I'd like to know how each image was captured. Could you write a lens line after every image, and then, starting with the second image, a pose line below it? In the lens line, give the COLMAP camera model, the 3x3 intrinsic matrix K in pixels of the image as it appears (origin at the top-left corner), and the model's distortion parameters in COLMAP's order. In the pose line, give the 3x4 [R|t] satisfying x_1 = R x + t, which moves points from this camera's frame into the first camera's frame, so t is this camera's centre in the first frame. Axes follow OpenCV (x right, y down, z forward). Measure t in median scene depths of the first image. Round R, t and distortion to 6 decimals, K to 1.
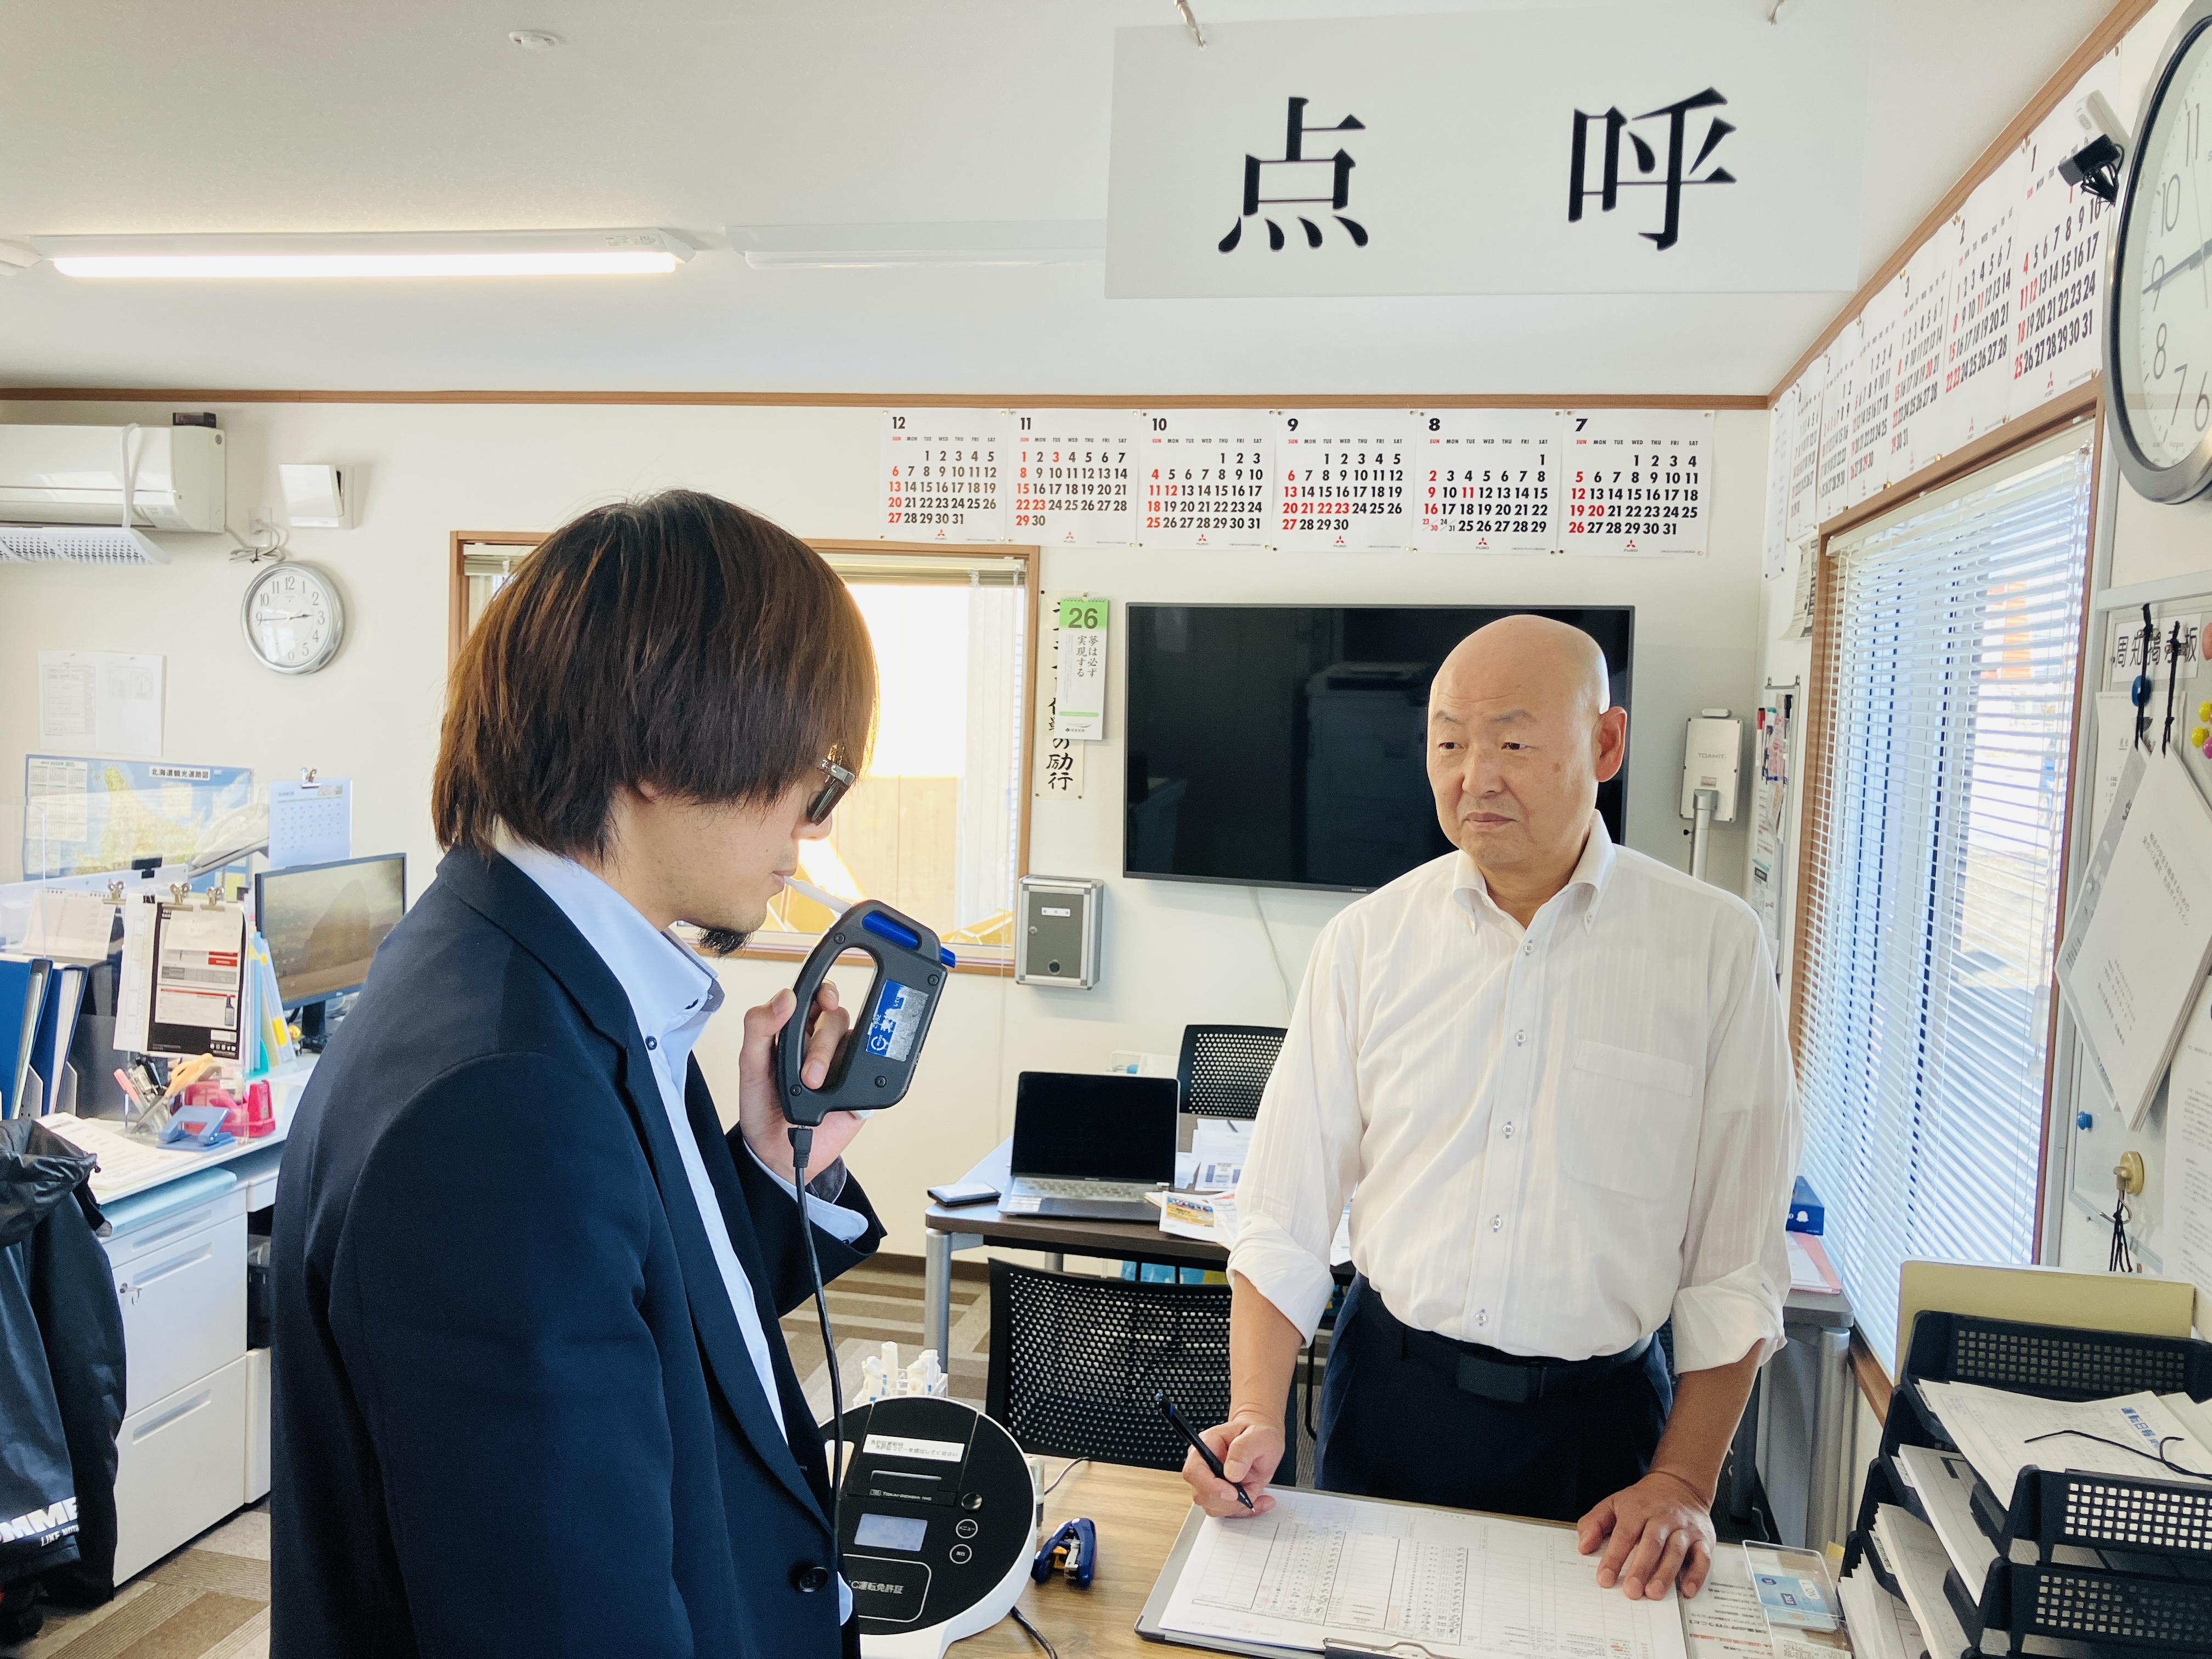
lens RADIAL K [[1845.5, 0, 1104.2], [0, 1845.5, 837.9], [0, 0, 1]] dist [0.011566, 0.006273]
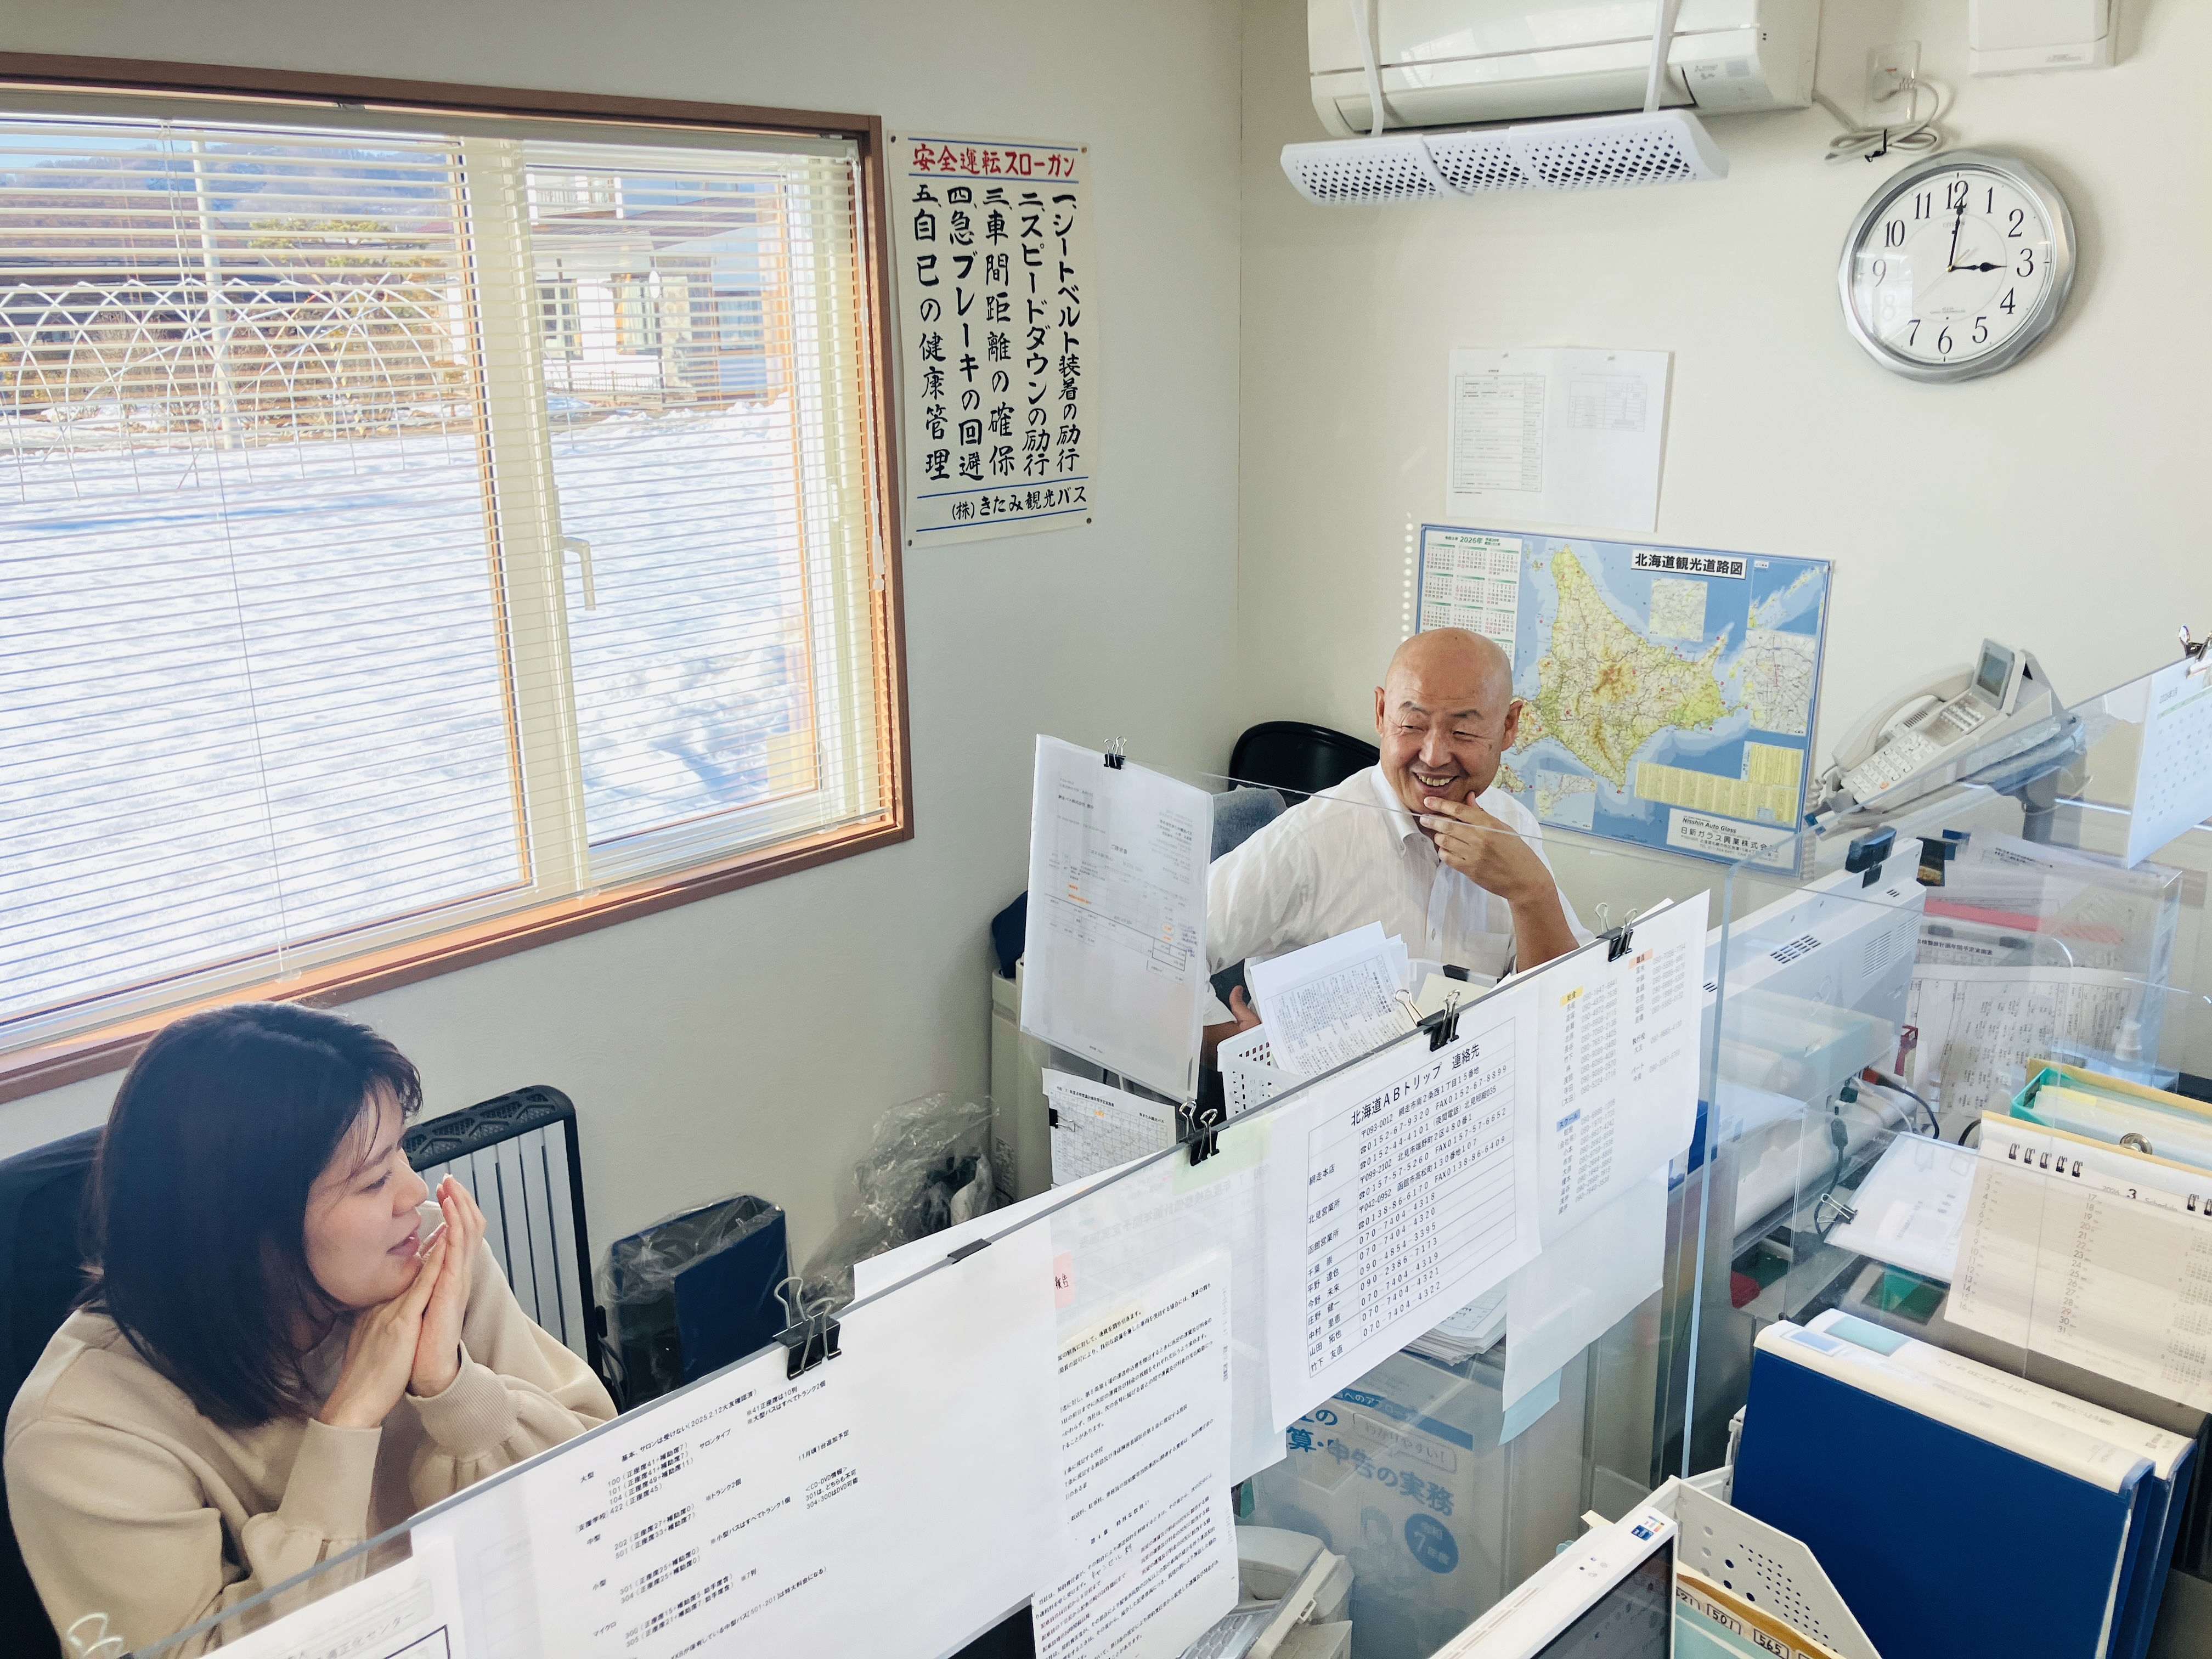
lens RADIAL K [[1845.5, 0, 1096.7], [0, 1845.5, 829.5], [0, 0, 1]] dist [0.011566, 0.006273]
pose [[0.855571, 0.092415, -0.509371, -0.364398], [0.012908, 0.979823, 0.199451, -0.071886], [0.517525, -0.177219, 0.837115, 0.424751]]
